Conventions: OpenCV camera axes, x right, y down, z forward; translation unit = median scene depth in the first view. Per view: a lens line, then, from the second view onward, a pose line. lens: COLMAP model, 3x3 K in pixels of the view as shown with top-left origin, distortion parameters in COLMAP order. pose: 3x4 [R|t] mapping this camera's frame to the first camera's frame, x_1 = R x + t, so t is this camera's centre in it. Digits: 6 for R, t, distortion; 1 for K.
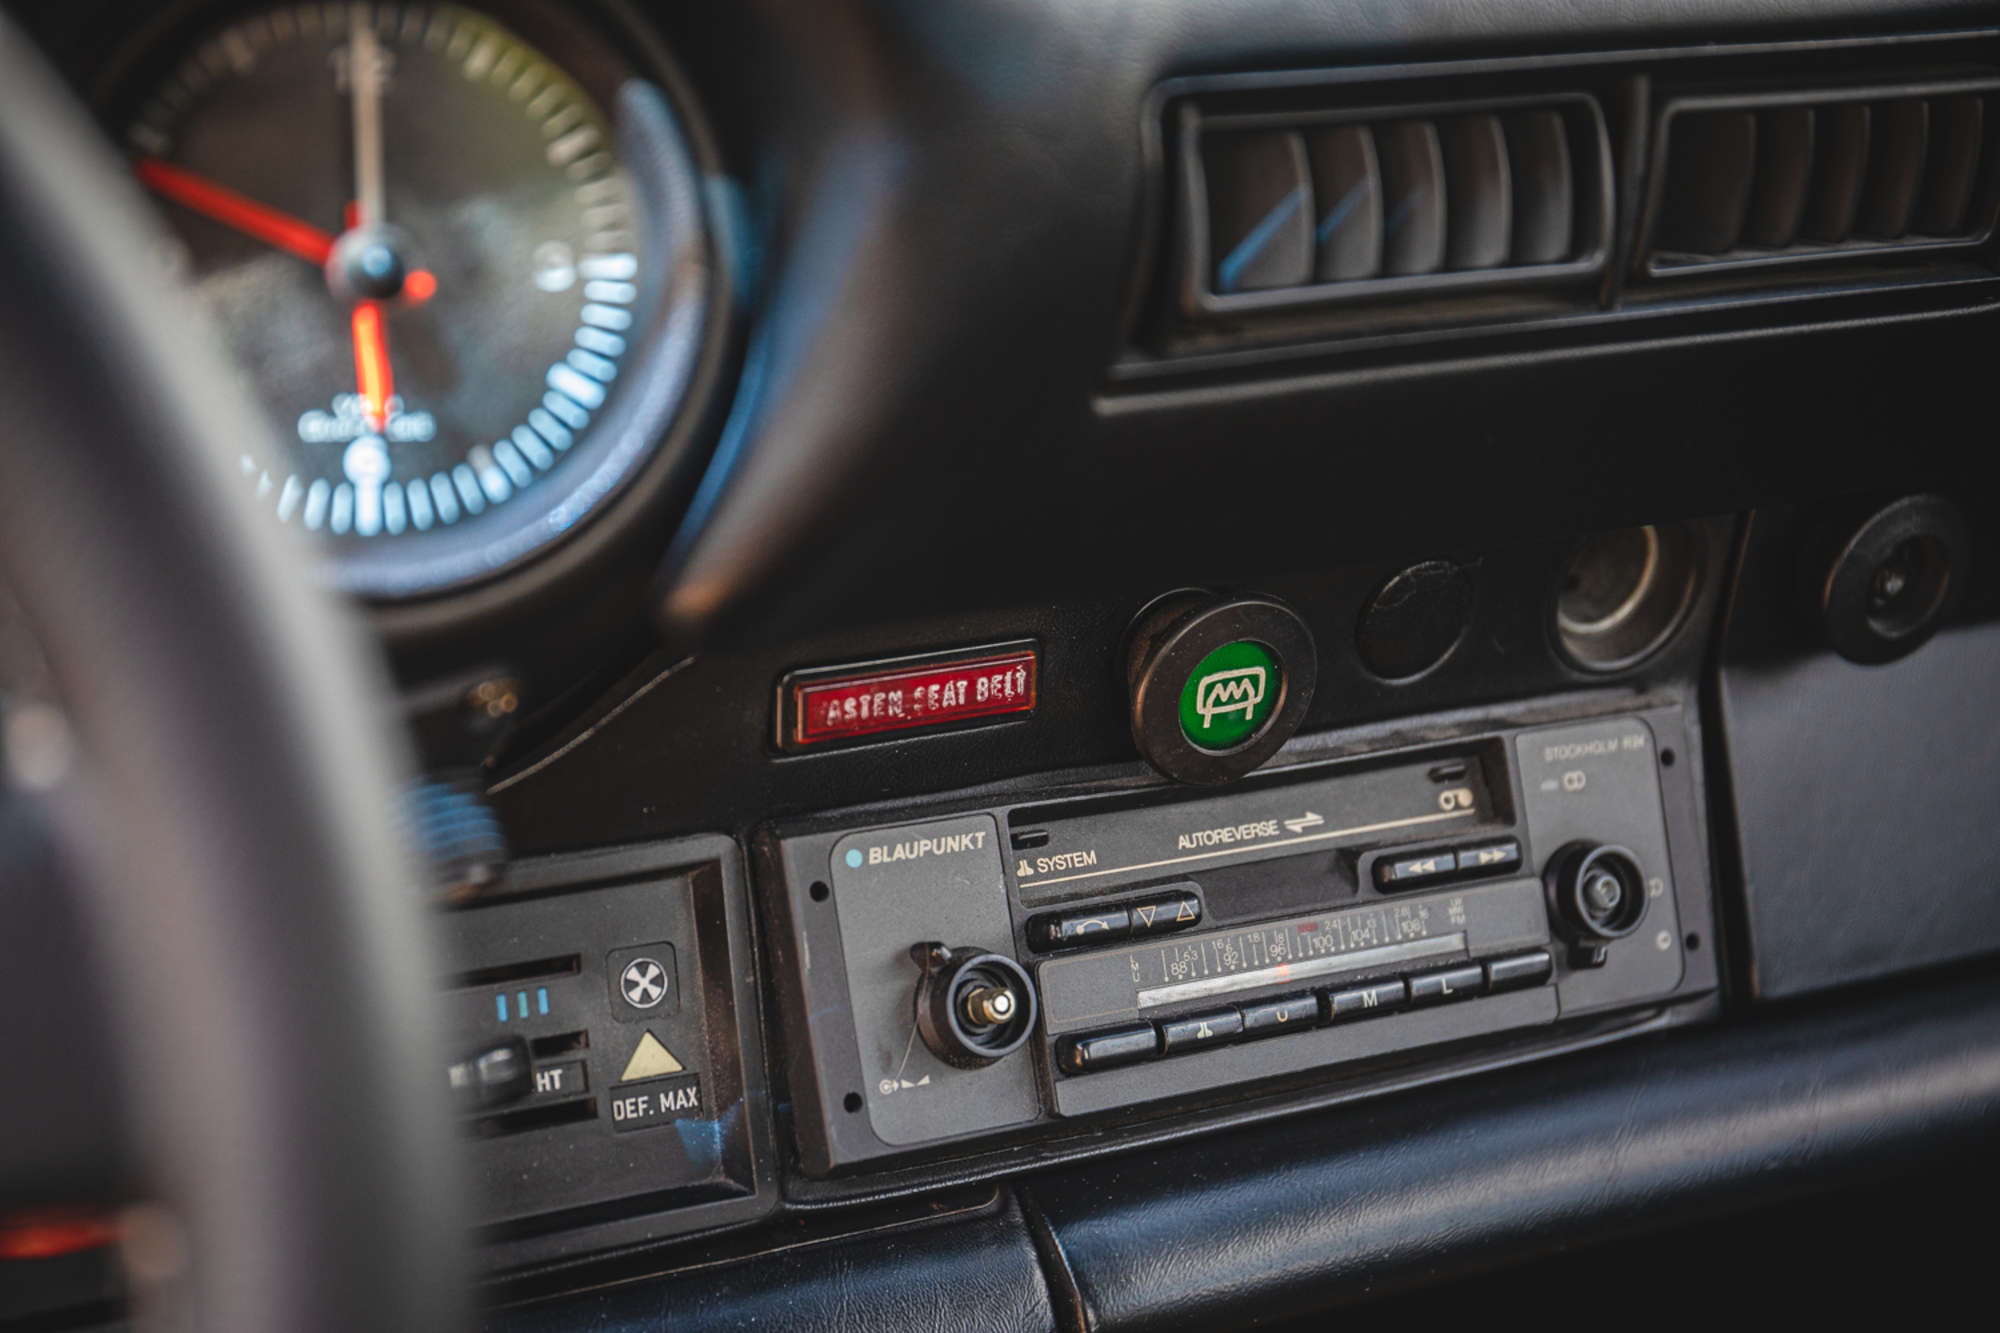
lens RADIAL K [[4076.6, 0, 1003.4], [0, 4076.6, 665.7], [0, 0, 1]] dist [-0.236836, 0.000000]
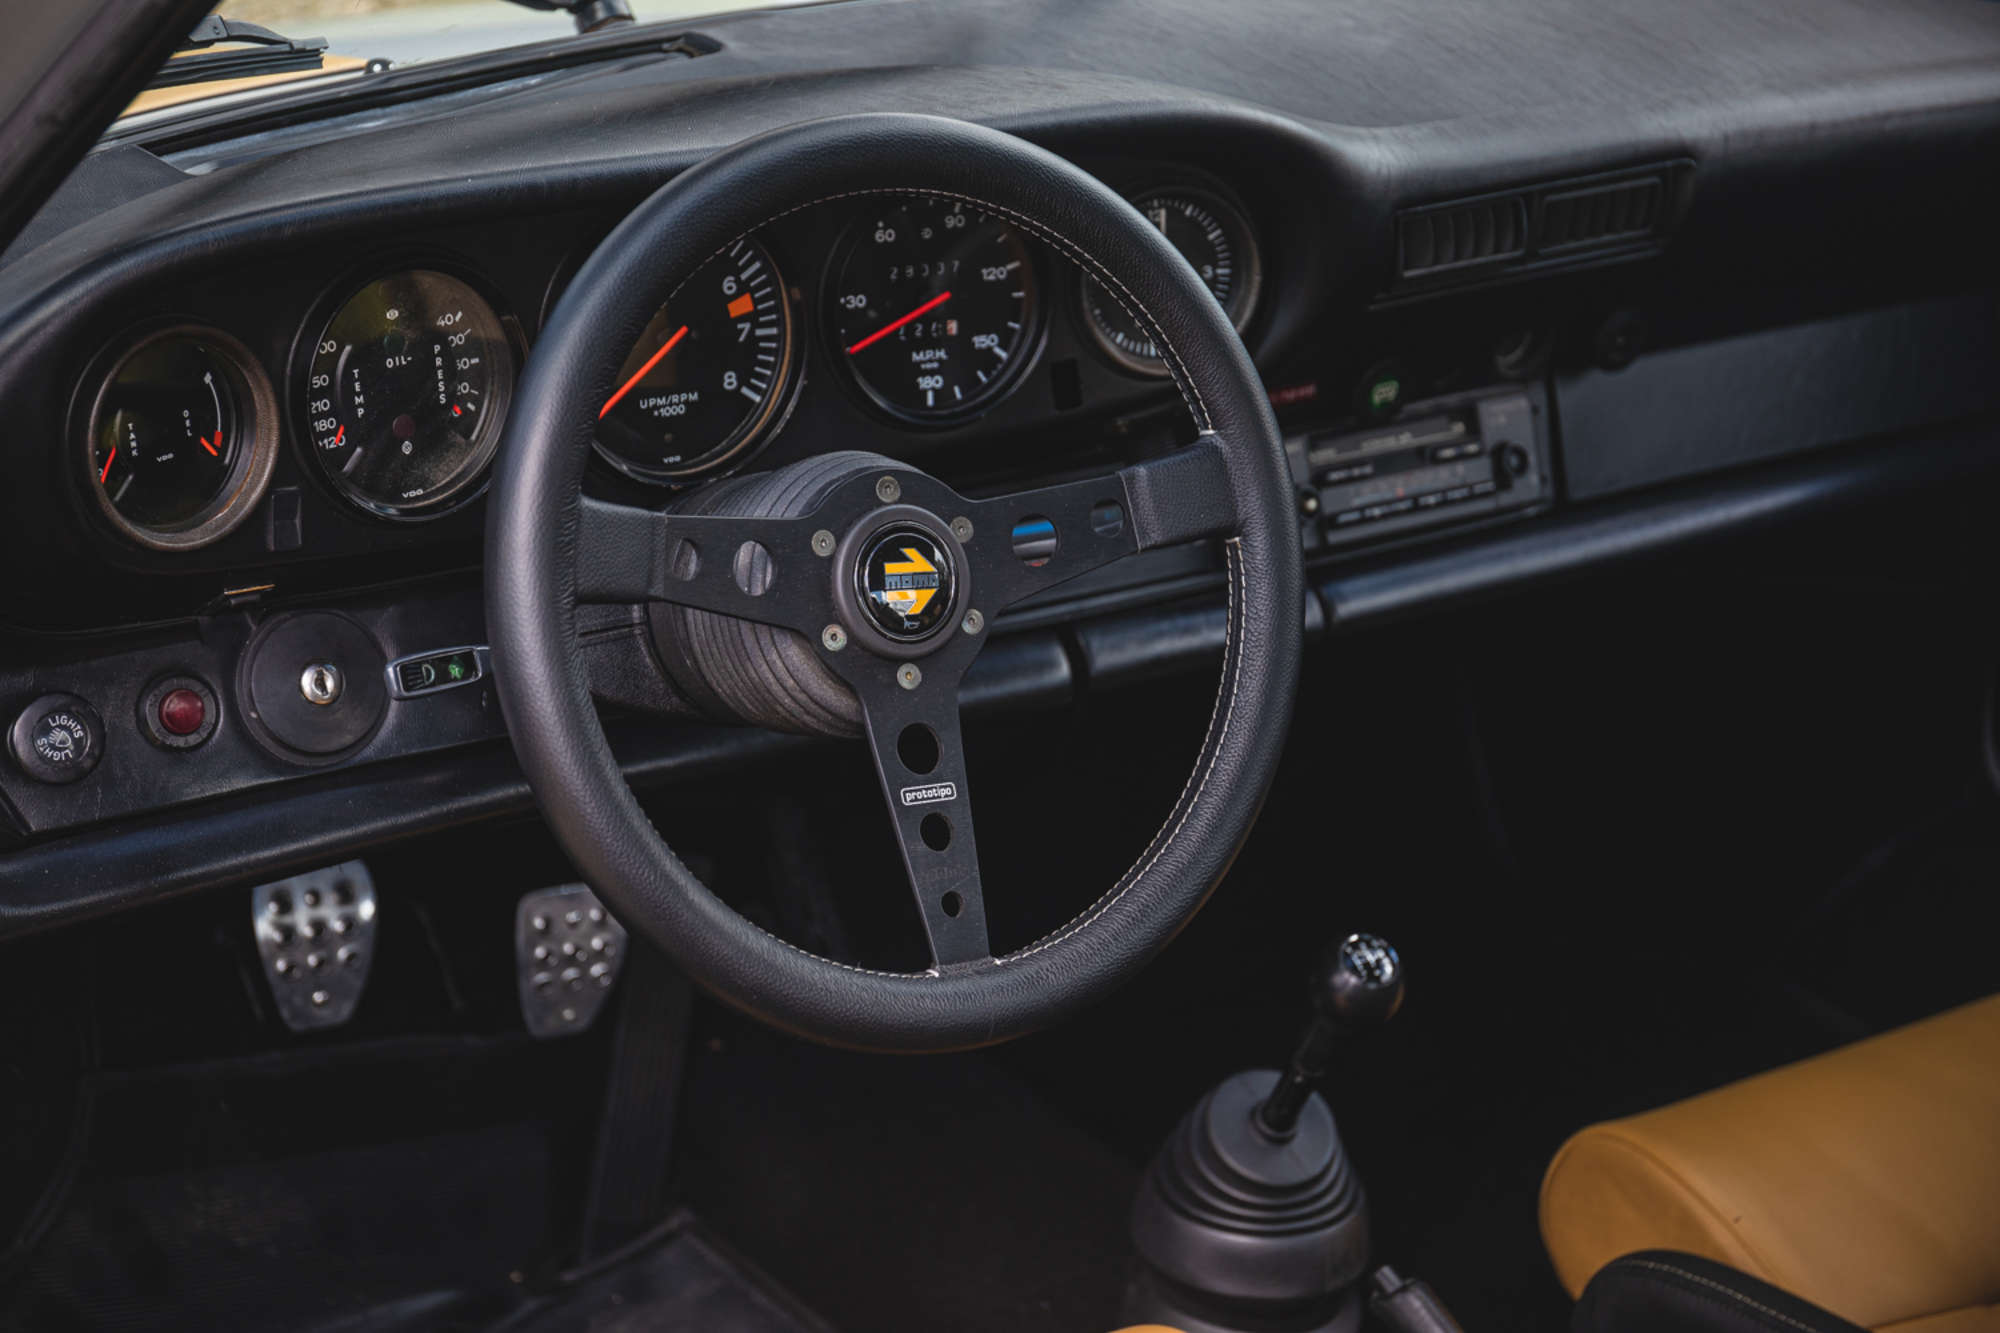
lens RADIAL K [[4076.6, 0, 988.9], [0, 4076.6, 676.1], [0, 0, 1]] dist [-0.236836, 0.000000]
pose [[0.997200, -0.024211, 0.070750, -0.398890], [0.016167, 0.993563, 0.112124, -0.111649], [-0.073009, -0.110666, 0.991172, -1.682342]]
